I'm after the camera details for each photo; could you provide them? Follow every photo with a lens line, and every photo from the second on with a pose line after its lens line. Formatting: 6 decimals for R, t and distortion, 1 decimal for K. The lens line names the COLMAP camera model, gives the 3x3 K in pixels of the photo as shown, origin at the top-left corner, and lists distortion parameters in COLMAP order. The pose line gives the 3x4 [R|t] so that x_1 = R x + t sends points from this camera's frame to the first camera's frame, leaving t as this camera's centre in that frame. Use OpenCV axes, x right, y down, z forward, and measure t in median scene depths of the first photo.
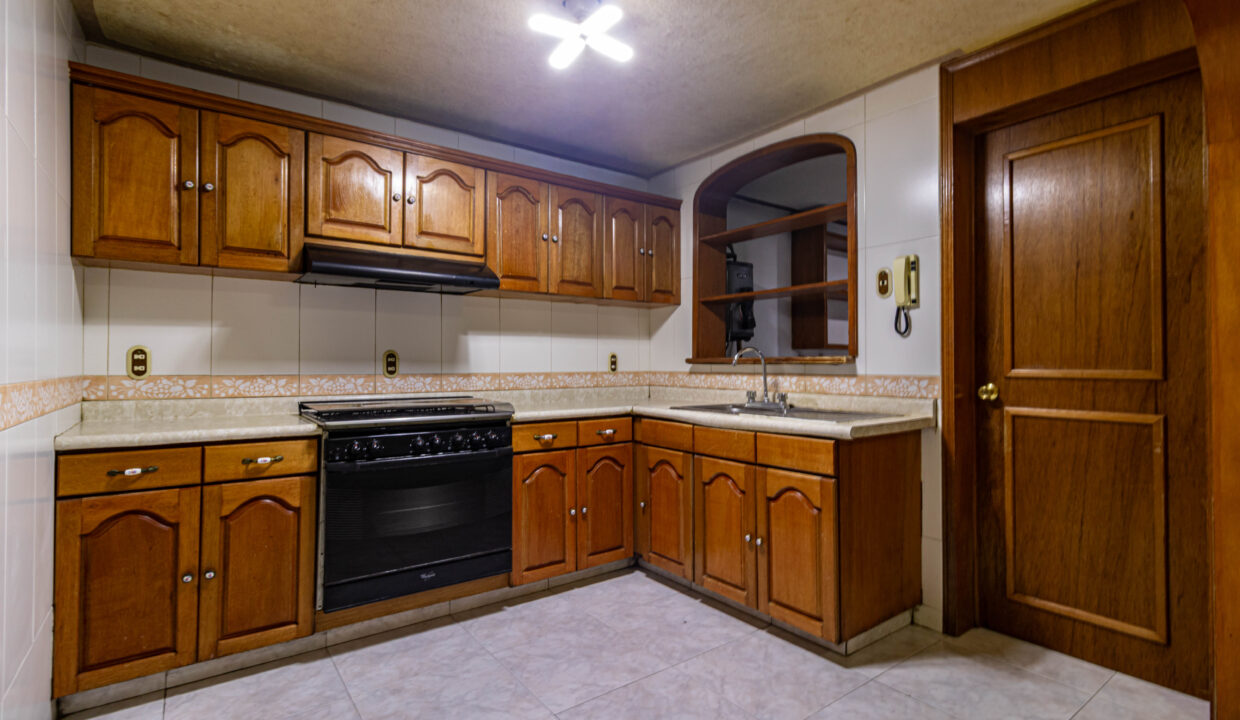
lens RADIAL K [[575.2, 0, 623.8], [0, 575.2, 356.7], [0, 0, 1]] dist [0.000214, 0.000464]
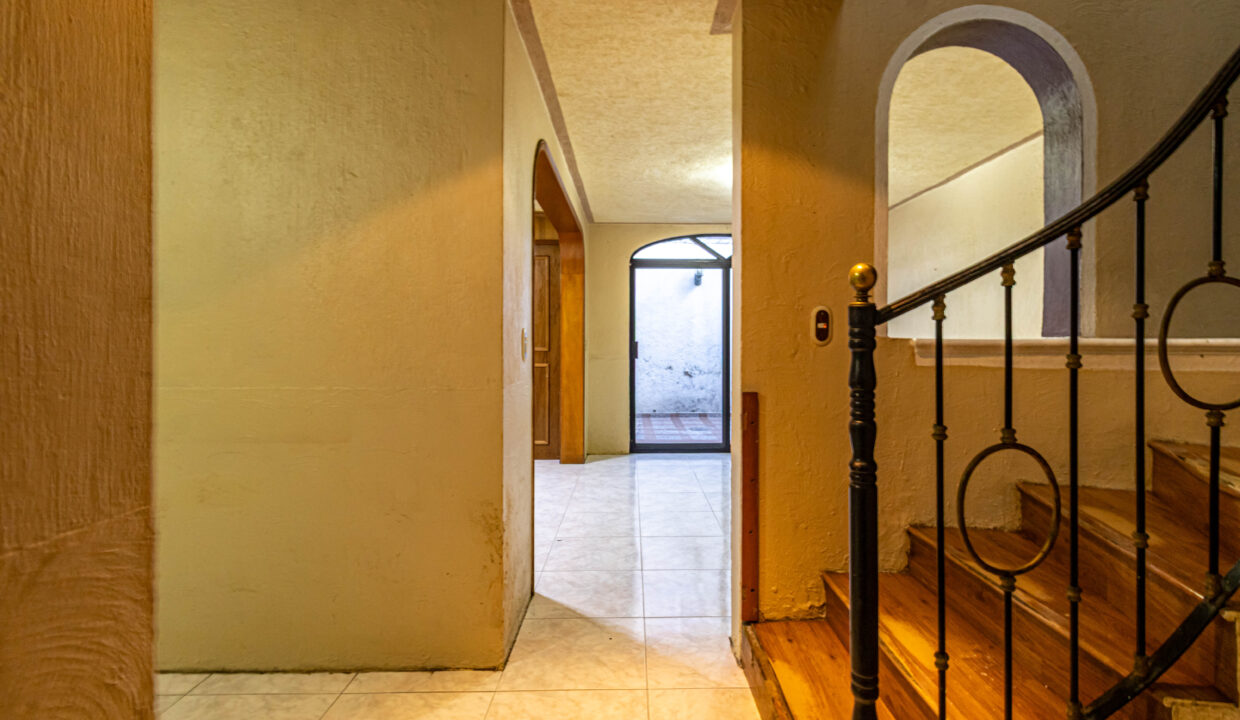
lens RADIAL K [[575.2, 0, 643.4], [0, 575.2, 343.2], [0, 0, 1]] dist [0.000214, 0.000464]
pose [[0.582885, 0.001028, 0.812554, -0.891959], [-0.012761, 0.999887, 0.007889, -0.021677], [-0.812454, -0.014967, 0.582833, -0.838611]]
